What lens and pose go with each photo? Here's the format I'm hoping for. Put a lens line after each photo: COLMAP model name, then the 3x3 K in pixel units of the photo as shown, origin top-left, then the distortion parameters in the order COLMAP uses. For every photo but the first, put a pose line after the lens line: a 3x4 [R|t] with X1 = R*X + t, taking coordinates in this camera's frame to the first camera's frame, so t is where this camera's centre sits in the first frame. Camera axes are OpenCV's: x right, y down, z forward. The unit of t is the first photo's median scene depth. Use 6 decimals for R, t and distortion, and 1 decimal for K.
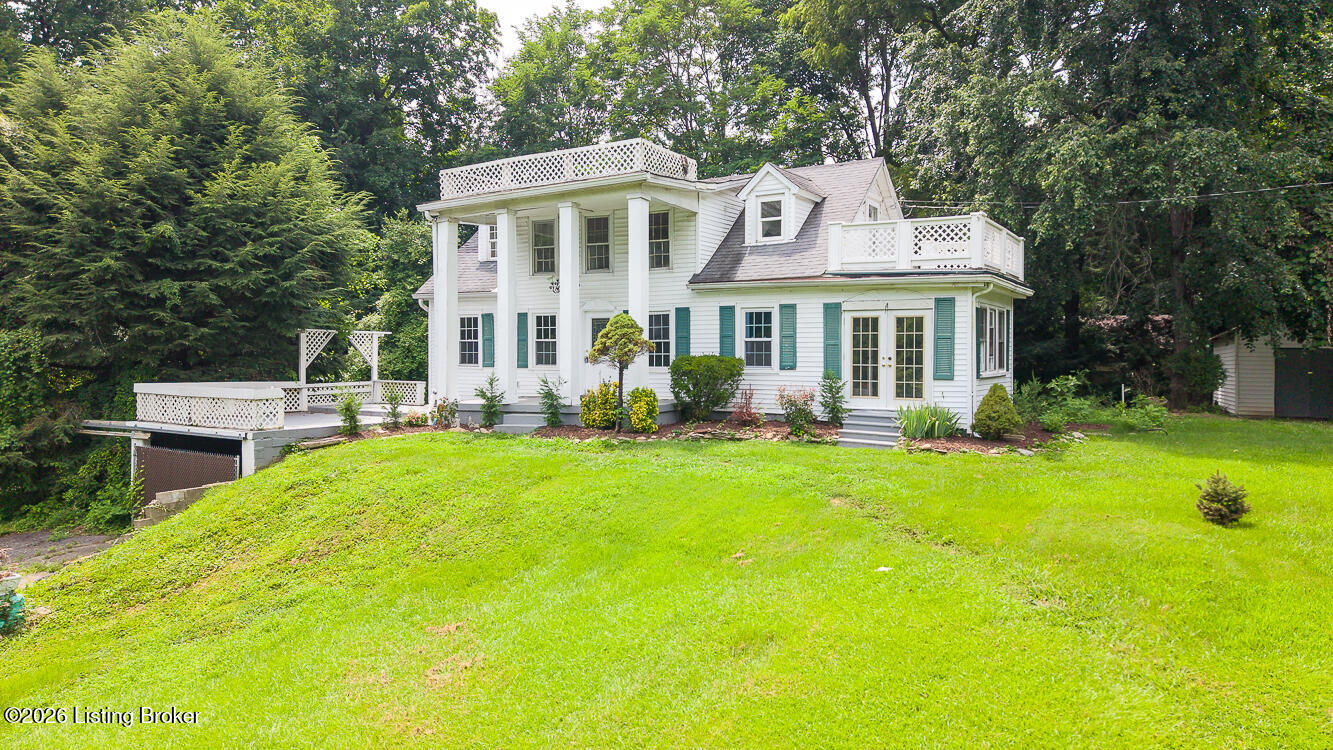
lens RADIAL K [[891.8, 0, 666.5], [0, 891.8, 375.0], [0, 0, 1]] dist [0.011048, -0.007442]
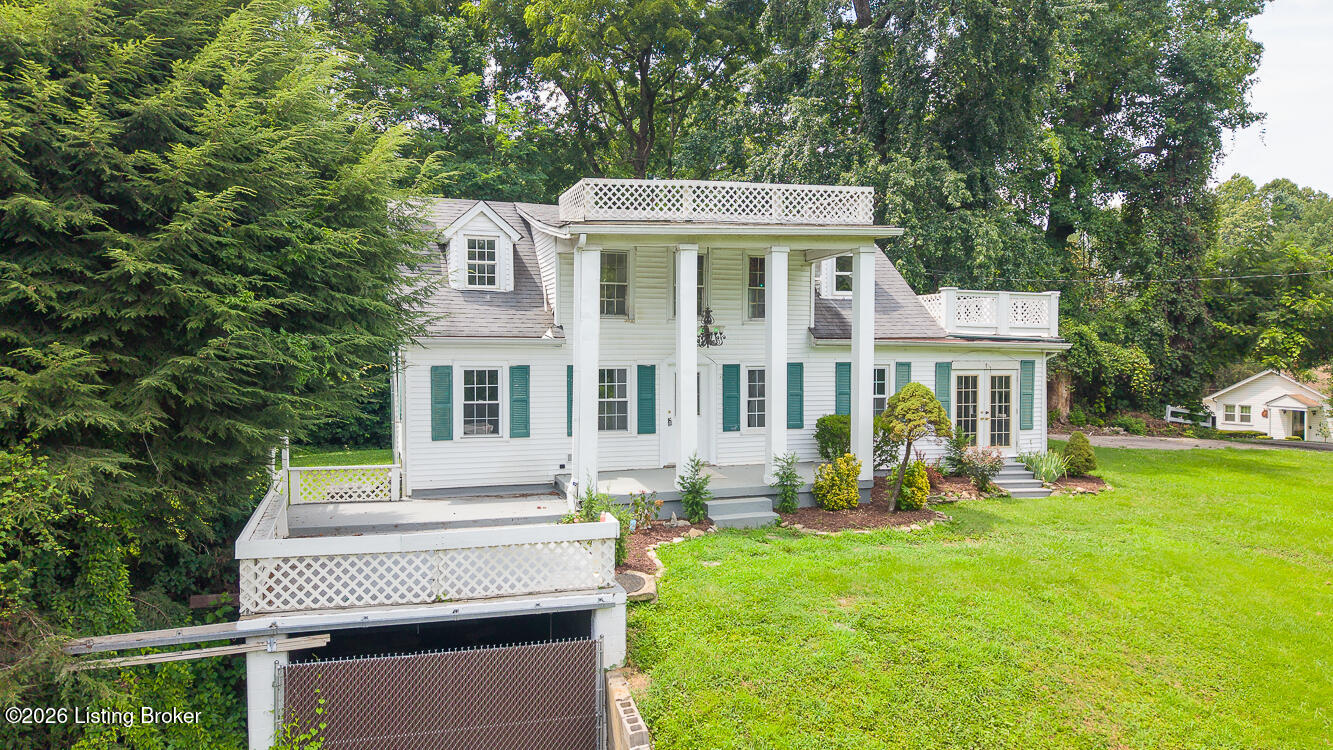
lens RADIAL K [[891.8, 0, 666.5], [0, 891.8, 375.0], [0, 0, 1]] dist [0.011048, -0.007442]
pose [[0.675314, -0.024201, 0.737133, -0.795852], [0.017047, 0.999707, 0.017204, -0.085868], [-0.737333, 0.000947, 0.675529, 0.497708]]
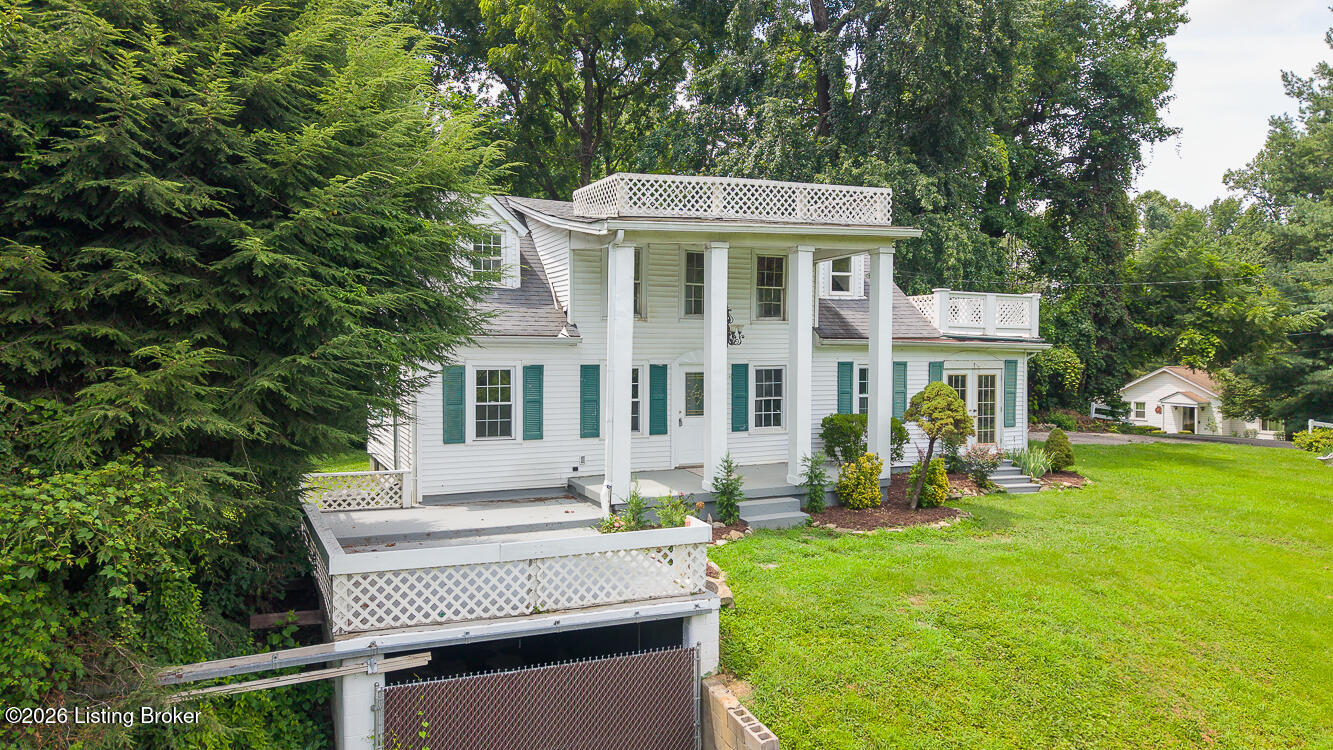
lens RADIAL K [[891.8, 0, 666.5], [0, 891.8, 375.0], [0, 0, 1]] dist [0.011048, -0.007442]
pose [[0.585446, -0.025831, 0.810300, -0.860741], [0.016846, 0.999664, 0.019697, -0.087845], [-0.810536, 0.002119, 0.585685, 0.598956]]
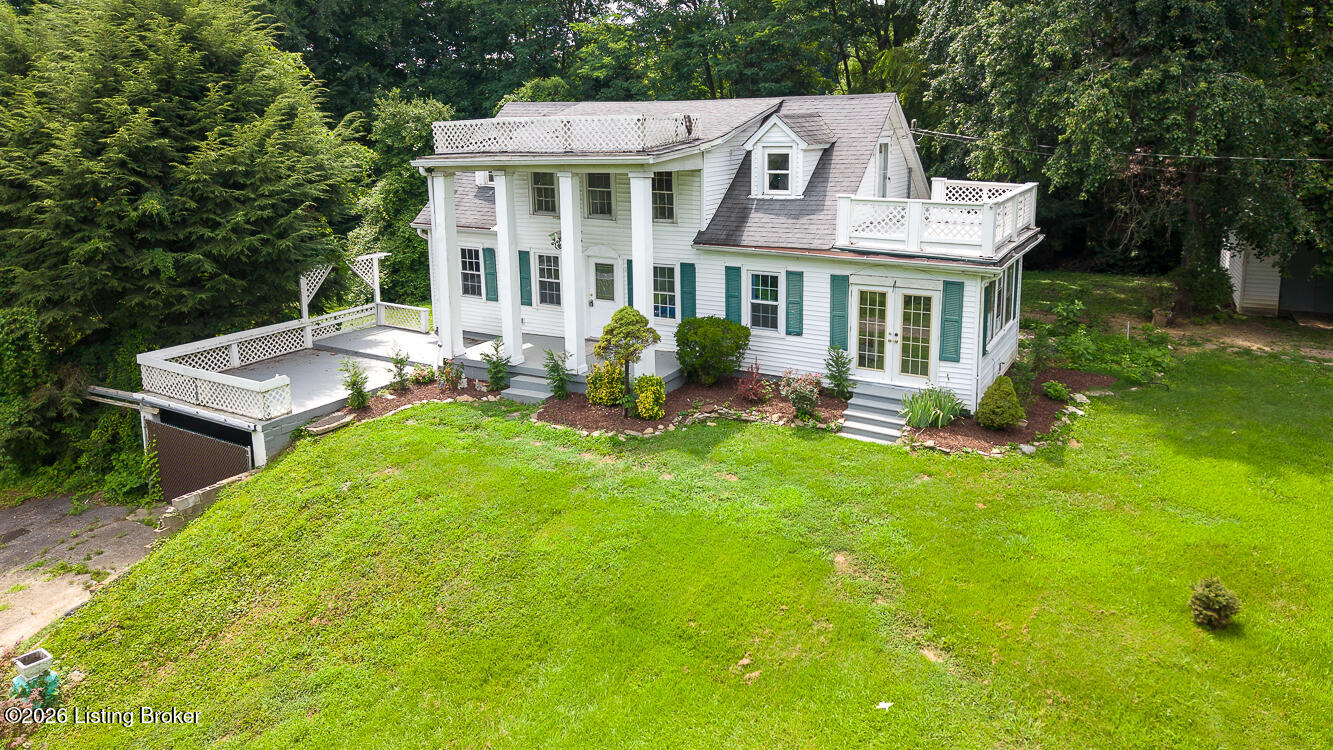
lens RADIAL K [[895.5, 0, 677.9], [0, 895.5, 288.6], [0, 0, 1]] dist [0.005598, -0.001863]
pose [[0.999894, -0.012902, 0.006746, 0.000407], [0.011664, 0.987177, 0.159204, -0.215477], [-0.008714, -0.159108, 0.987223, 0.022293]]
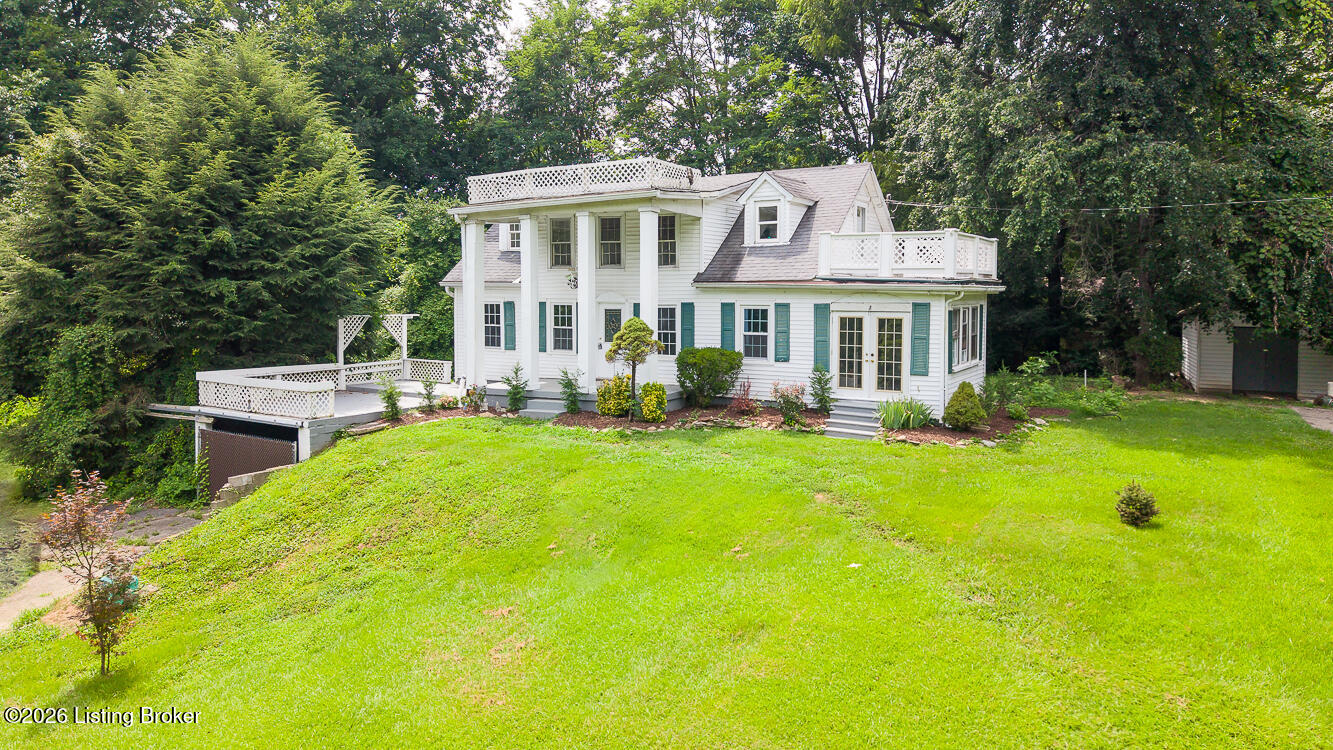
lens RADIAL K [[886.0, 0, 667.8], [0, 886.0, 344.0], [0, 0, 1]] dist [0.010480, -0.005354]
pose [[0.999997, 0.002028, 0.001455, -0.008623], [-0.002077, 0.999418, 0.034042, -0.064757], [-0.001385, -0.034045, 0.999419, -0.107461]]
